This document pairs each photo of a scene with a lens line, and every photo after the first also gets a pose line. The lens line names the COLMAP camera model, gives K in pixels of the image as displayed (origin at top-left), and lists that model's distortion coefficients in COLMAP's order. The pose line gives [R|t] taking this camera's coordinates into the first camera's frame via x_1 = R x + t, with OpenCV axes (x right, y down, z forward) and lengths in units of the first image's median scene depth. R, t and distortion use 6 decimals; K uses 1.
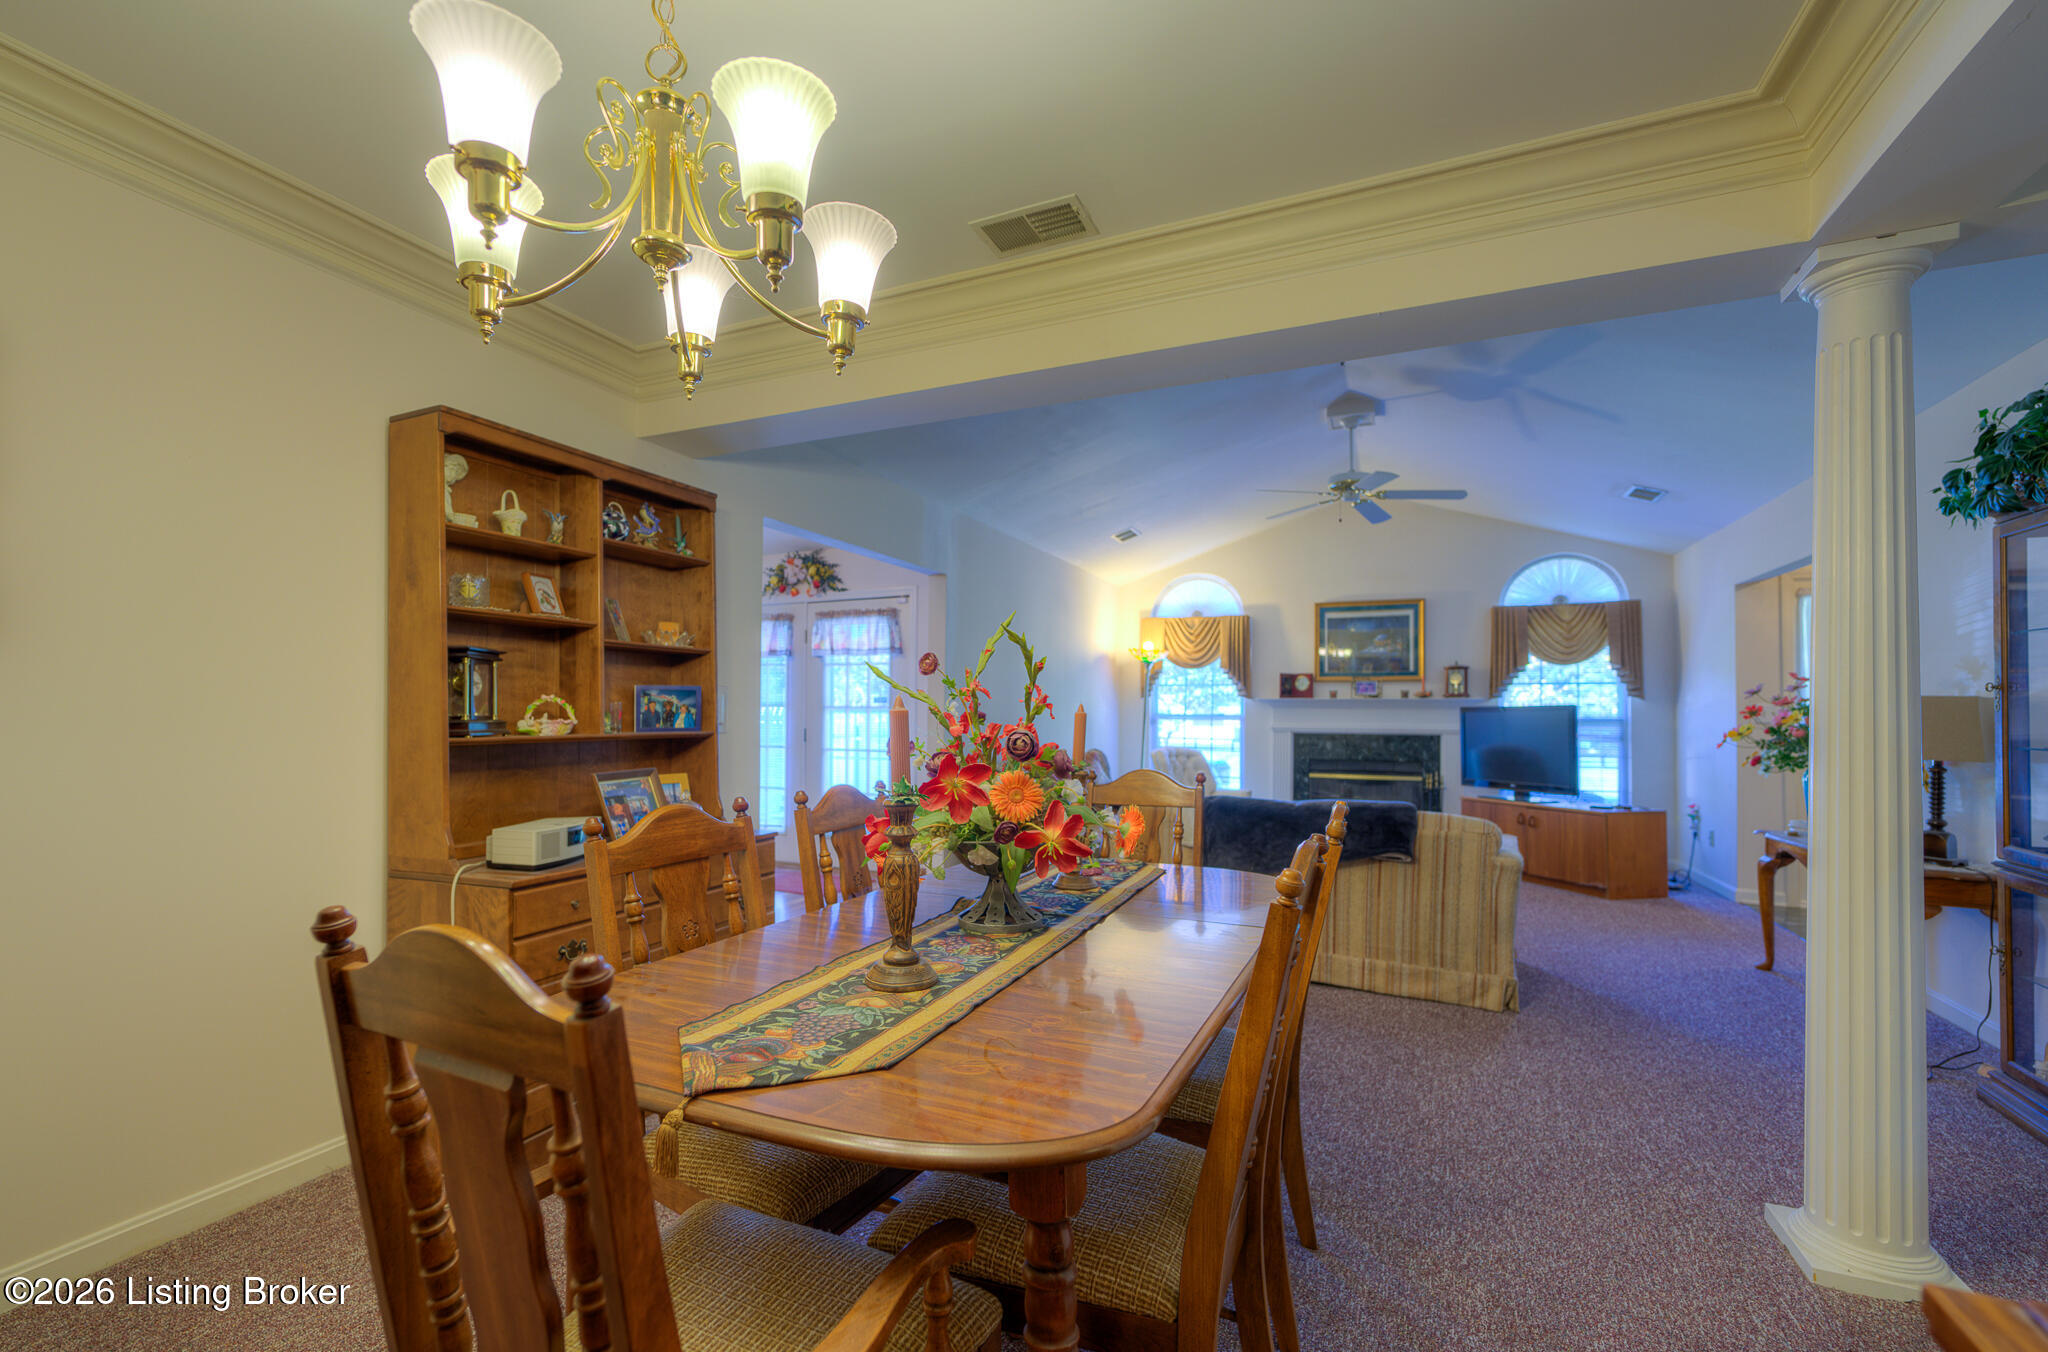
lens RADIAL K [[847.3, 0, 998.5], [0, 847.3, 701.1], [0, 0, 1]] dist [-0.000352, 0.000150]
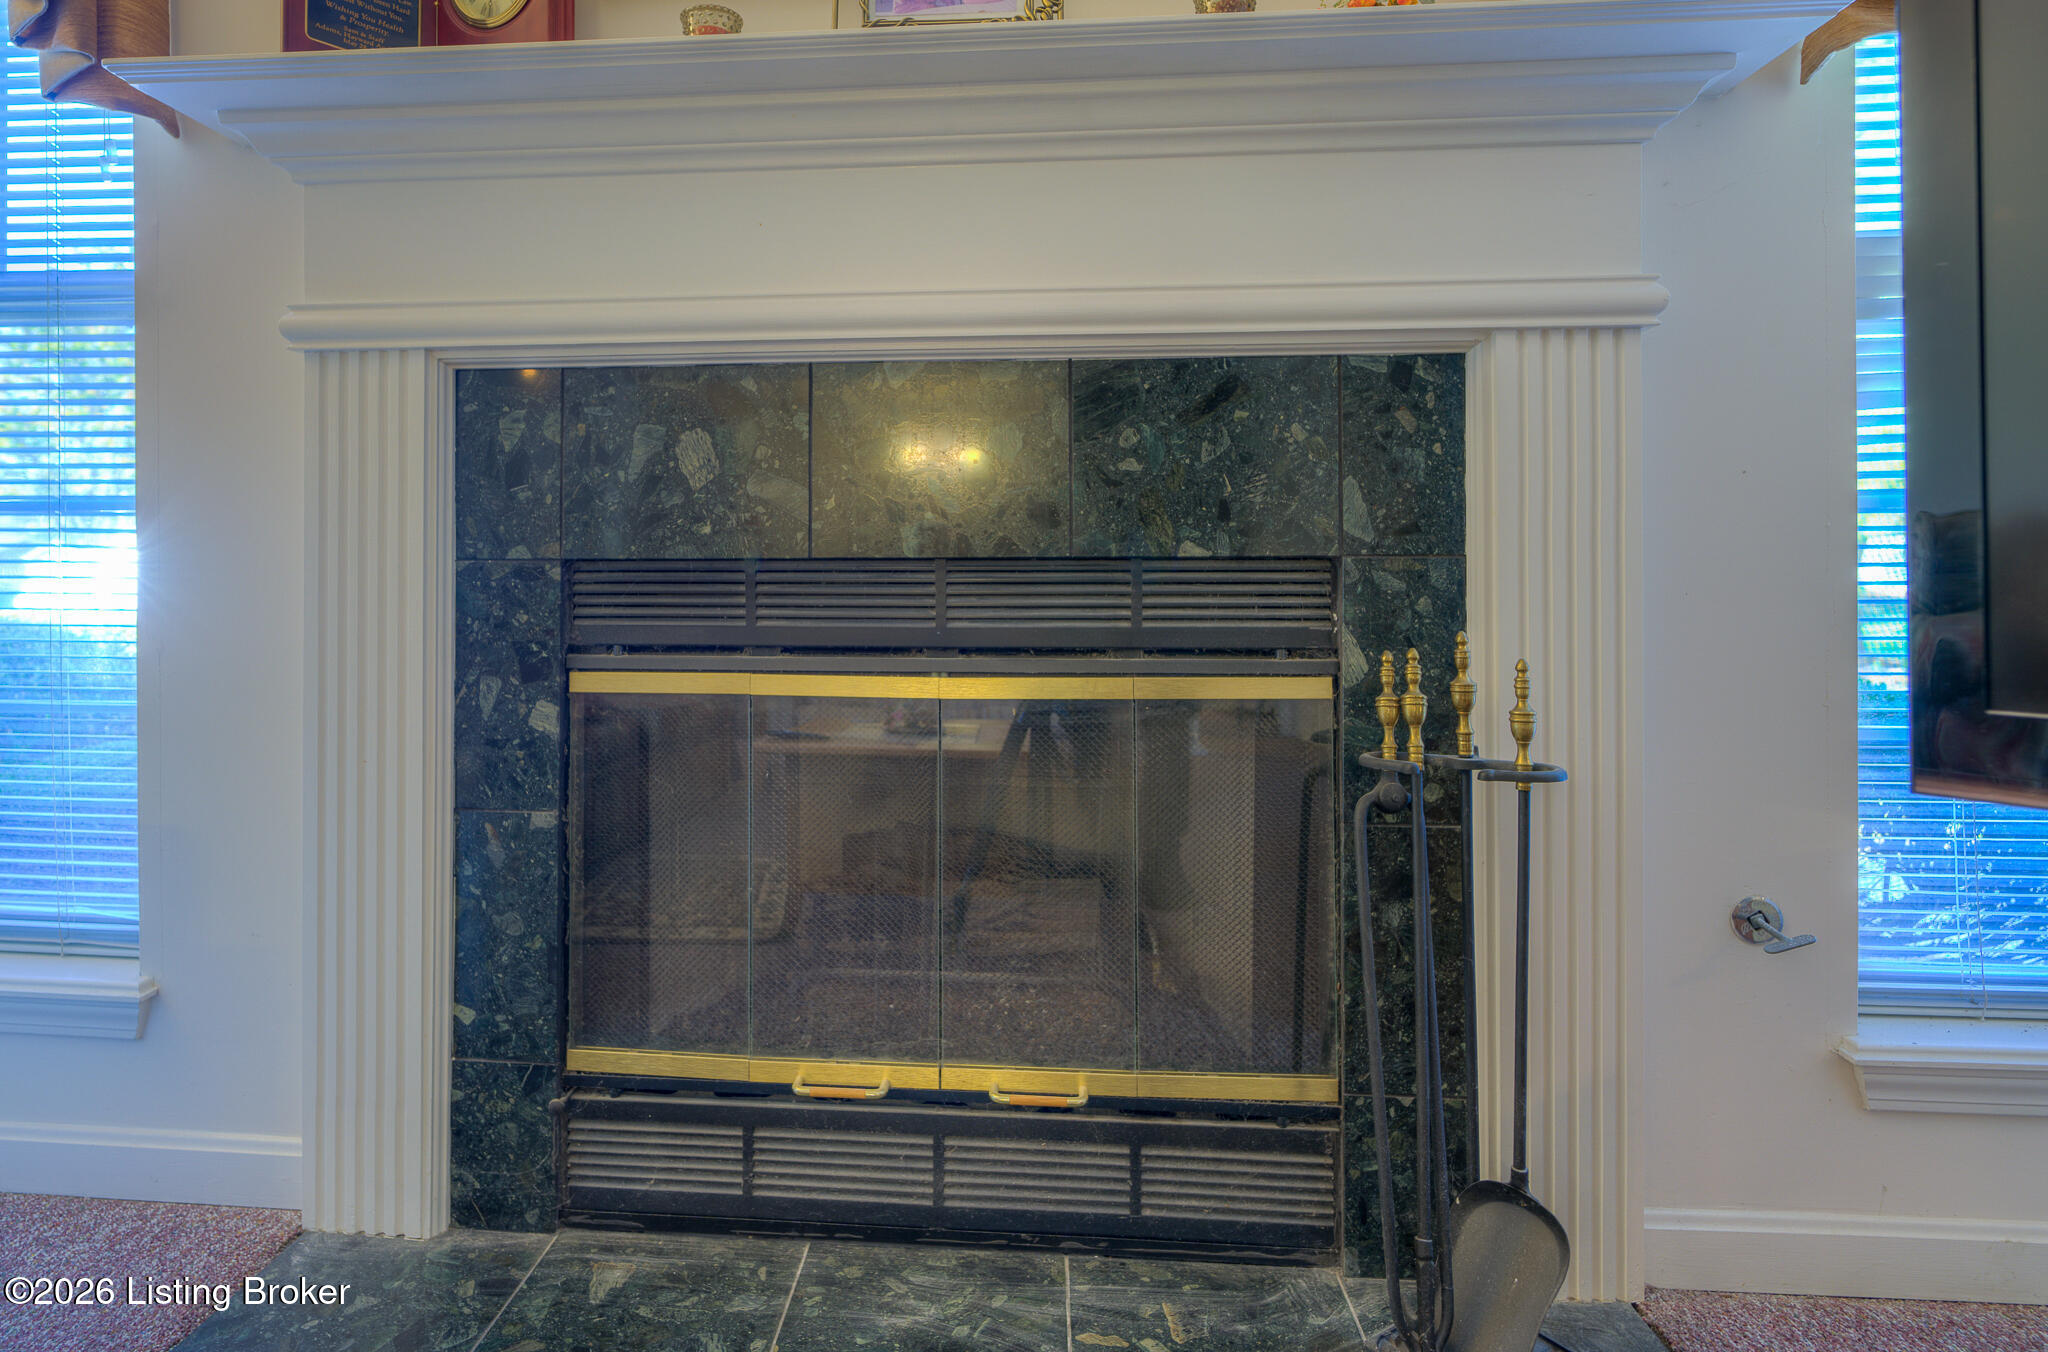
lens RADIAL K [[847.3, 0, 1013.6], [0, 847.3, 667.2], [0, 0, 1]] dist [-0.000352, 0.000150]
pose [[0.926386, -0.008964, 0.376469, 0.409850], [-0.005654, 0.999273, 0.037706, 0.085286], [-0.376533, -0.037059, 0.925662, 0.909998]]
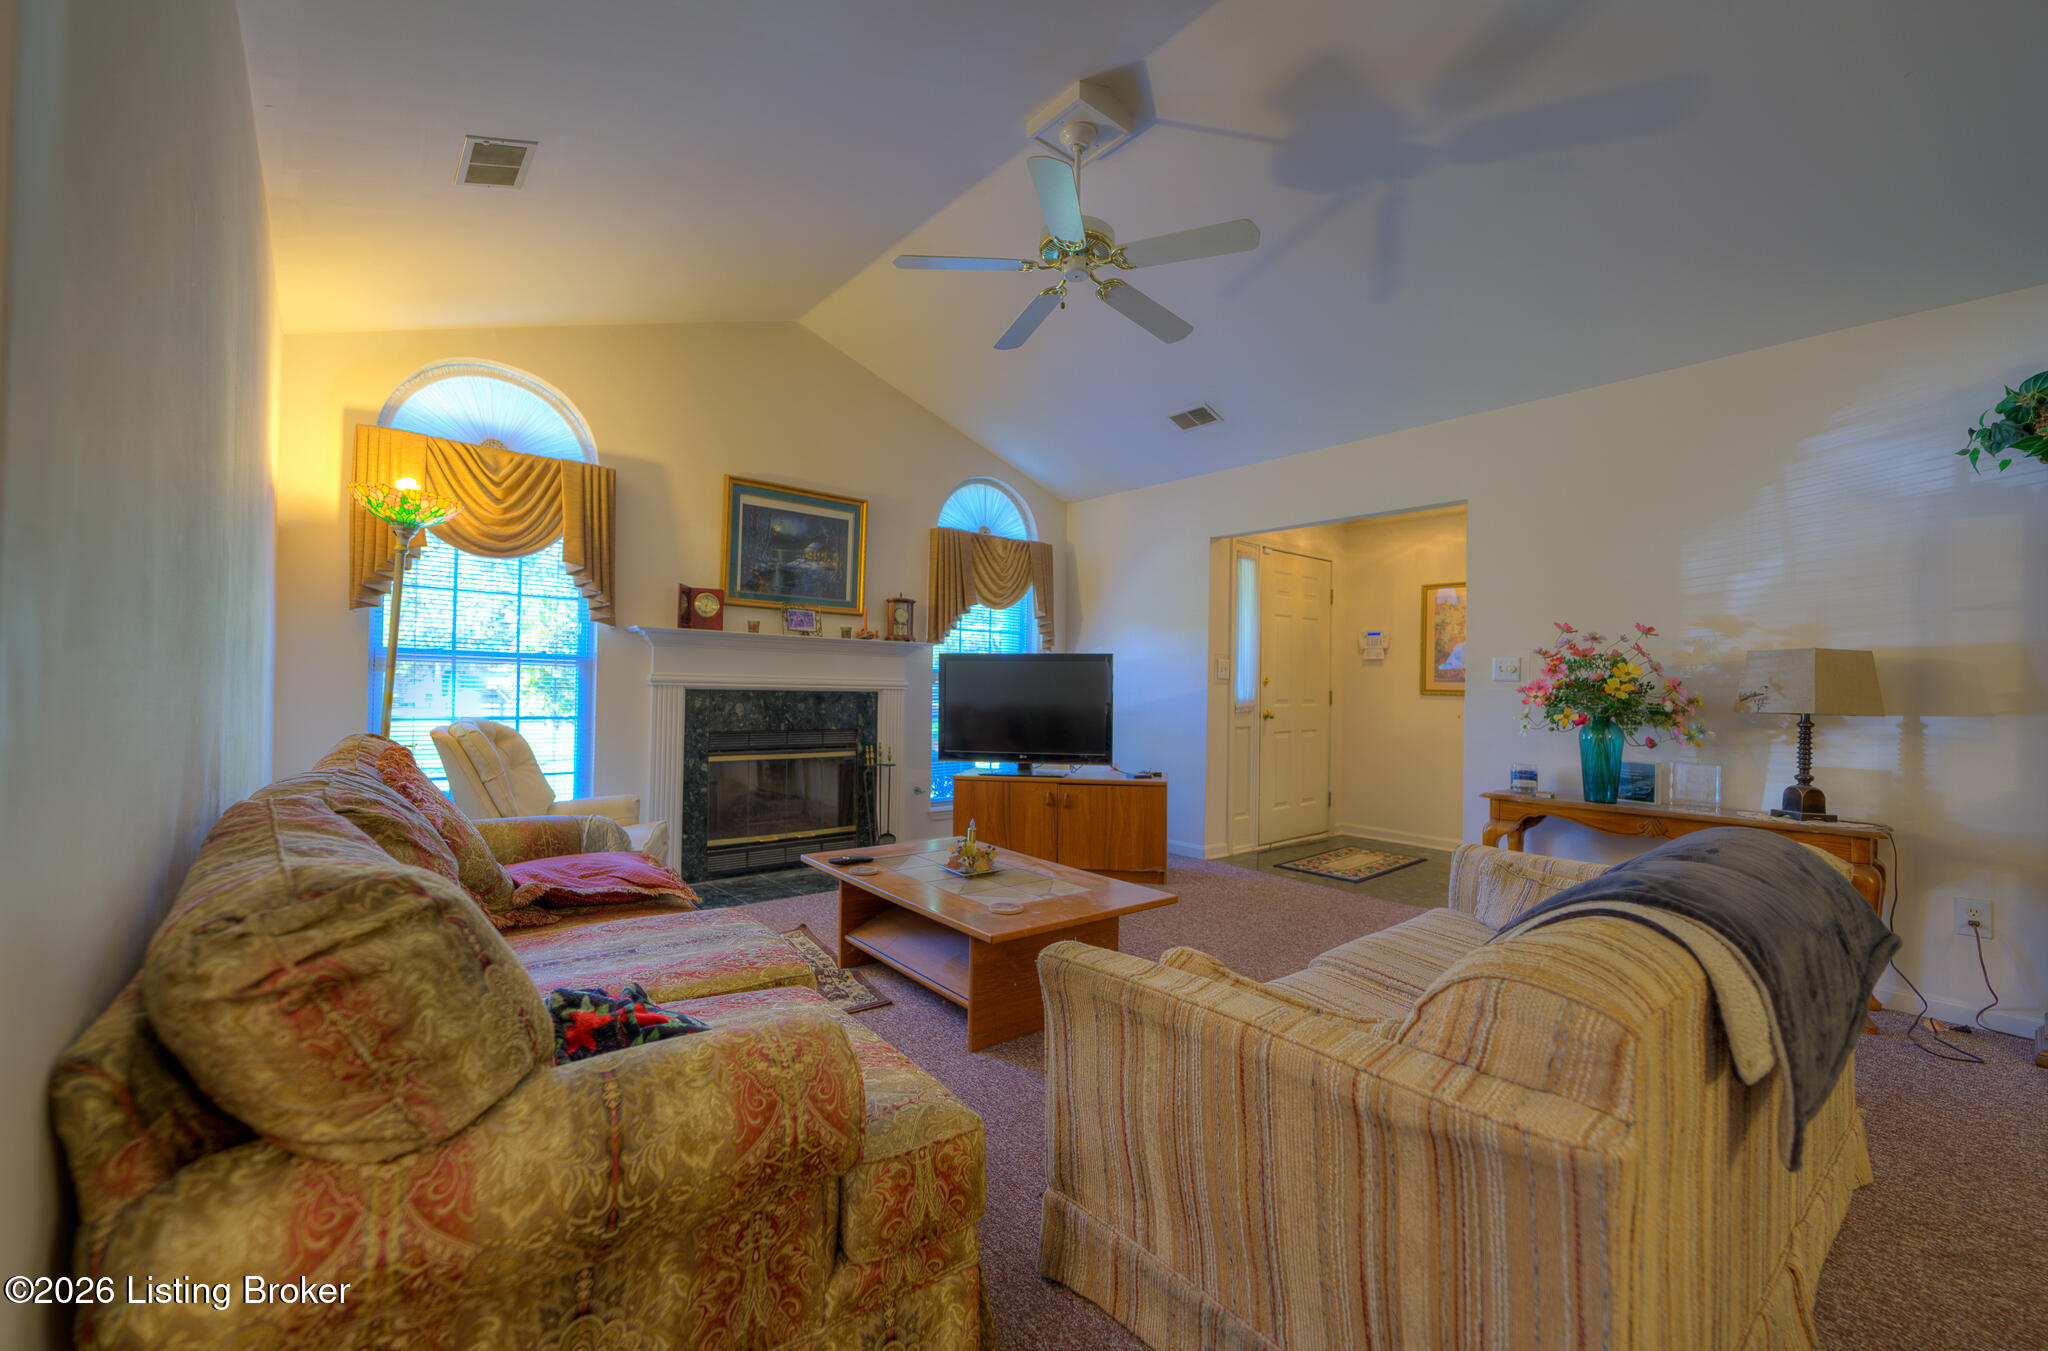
lens RADIAL K [[847.3, 0, 1003.3], [0, 847.3, 675.7], [0, 0, 1]] dist [-0.000352, 0.000150]
pose [[0.406581, 0.011361, 0.913544, -0.104257], [-0.036202, 0.999338, 0.003684, 0.020058], [-0.912897, -0.034570, 0.406723, 0.607482]]
